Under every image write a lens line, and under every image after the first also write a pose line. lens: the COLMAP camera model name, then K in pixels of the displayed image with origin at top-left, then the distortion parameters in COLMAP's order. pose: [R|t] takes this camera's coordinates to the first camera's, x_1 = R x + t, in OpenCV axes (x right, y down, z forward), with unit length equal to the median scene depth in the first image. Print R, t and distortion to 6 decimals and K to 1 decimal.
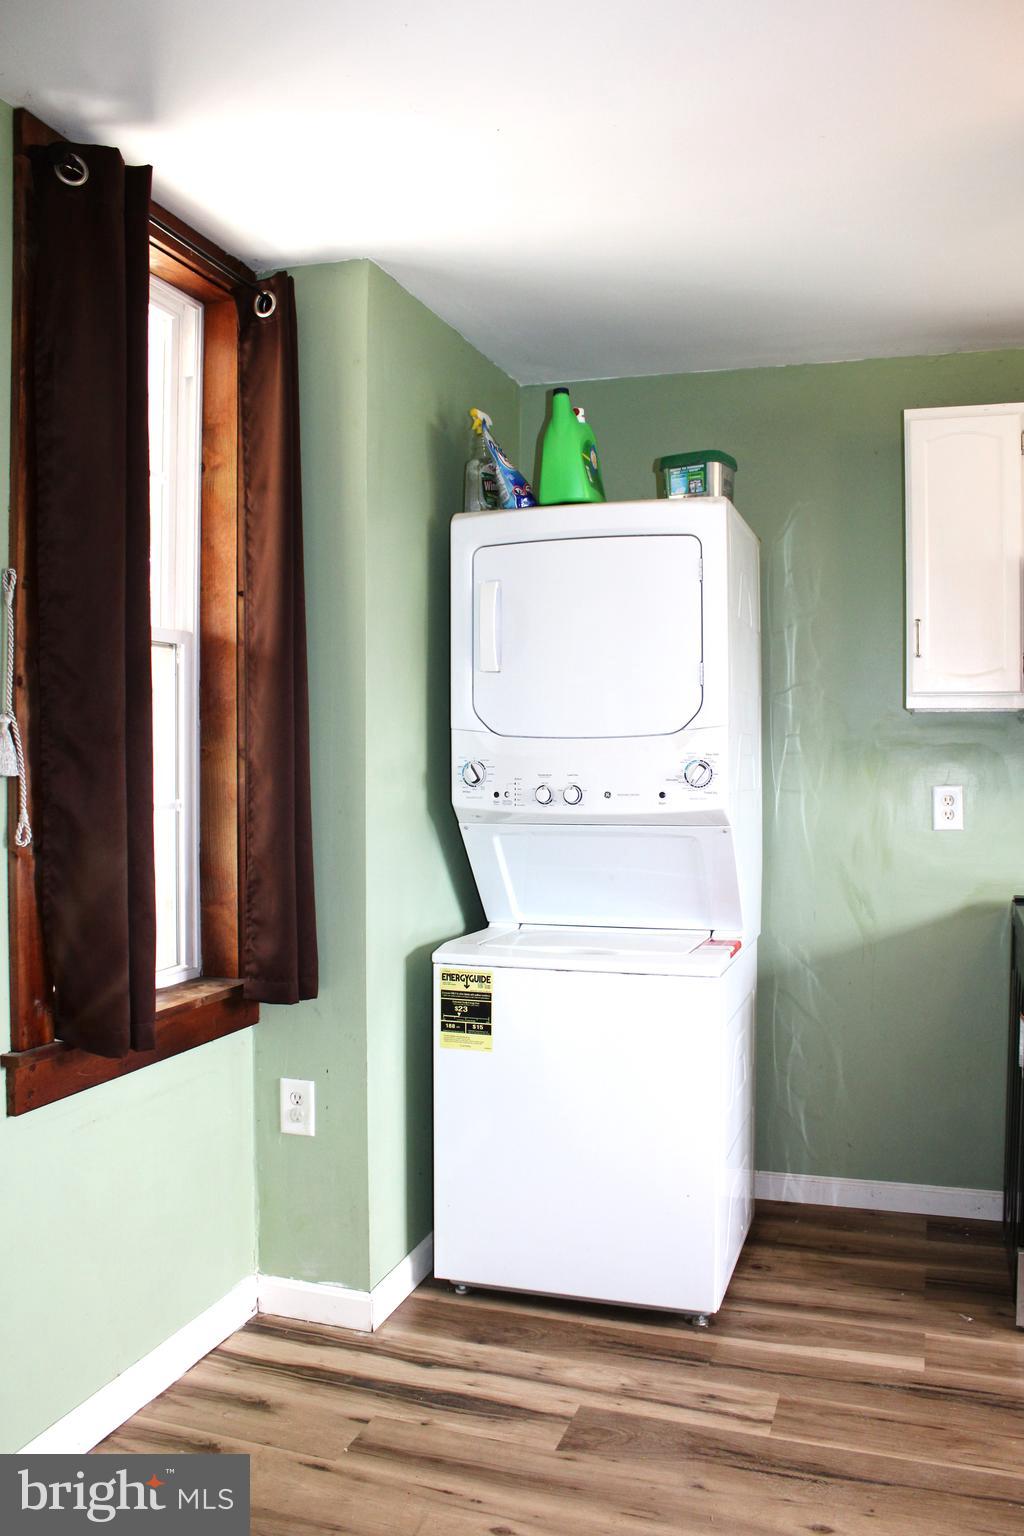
lens RADIAL K [[1311.1, 0, 507.6], [0, 1311.1, 762.1], [0, 0, 1]] dist [-0.141719, 0.120235]
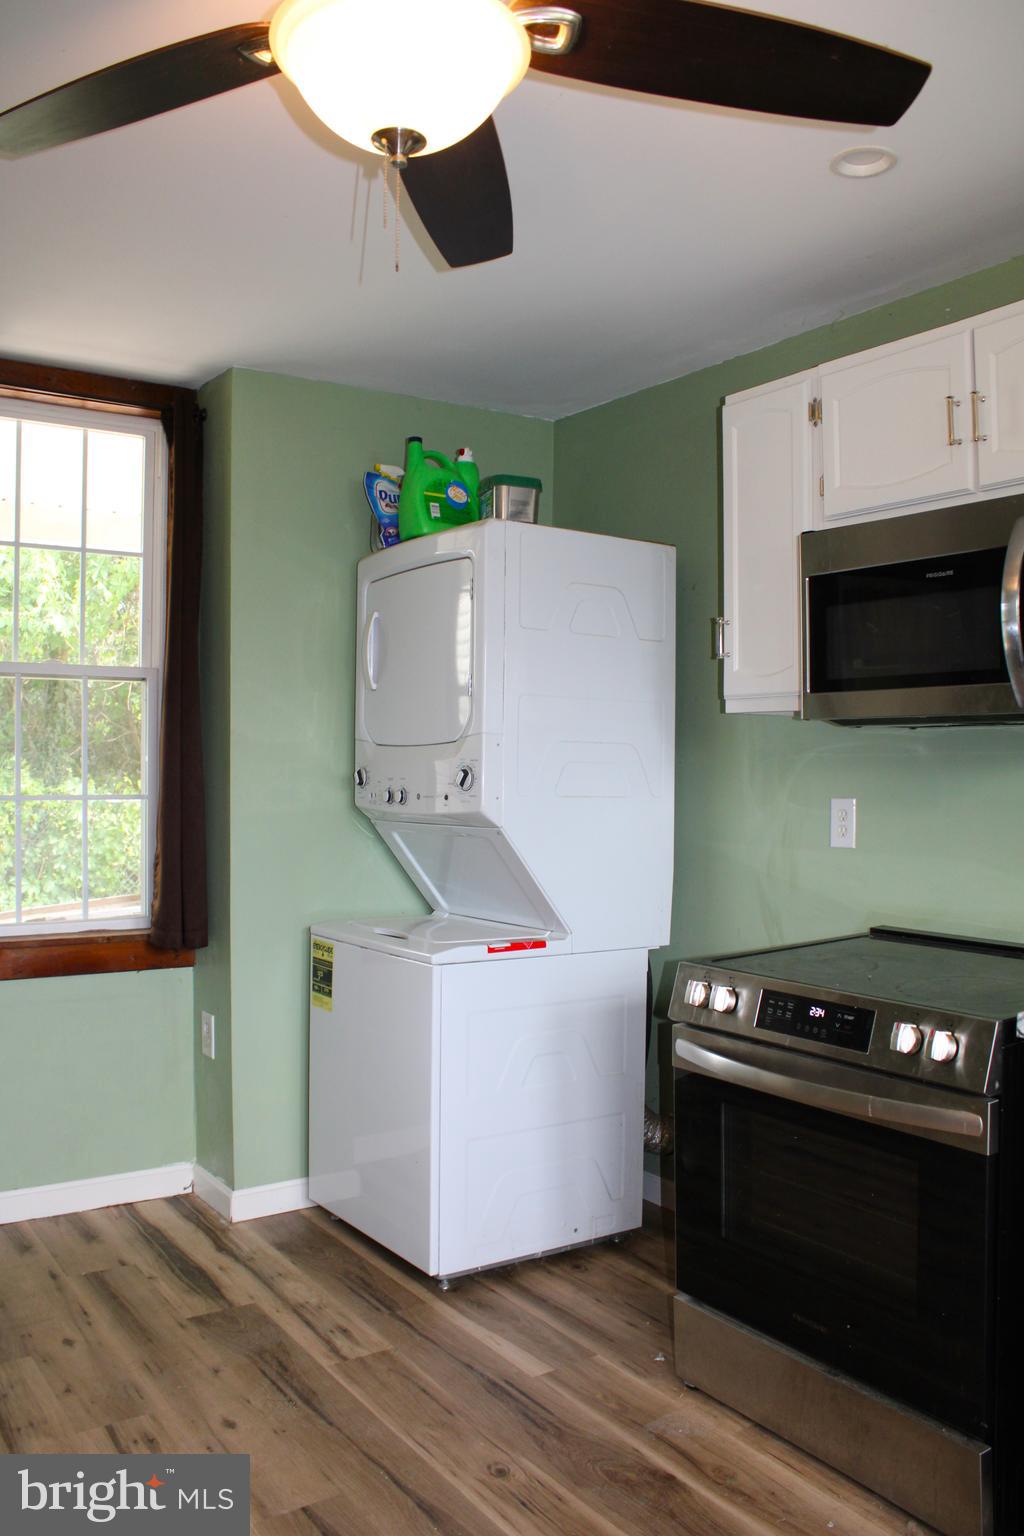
lens RADIAL K [[1311.1, 0, 489.4], [0, 1311.1, 766.3], [0, 0, 1]] dist [-0.141719, 0.120235]
pose [[0.775757, 0.003263, -0.631024, 0.939221], [-0.014081, 0.999827, -0.012140, 0.013345], [0.630875, 0.018303, 0.775668, 0.191283]]
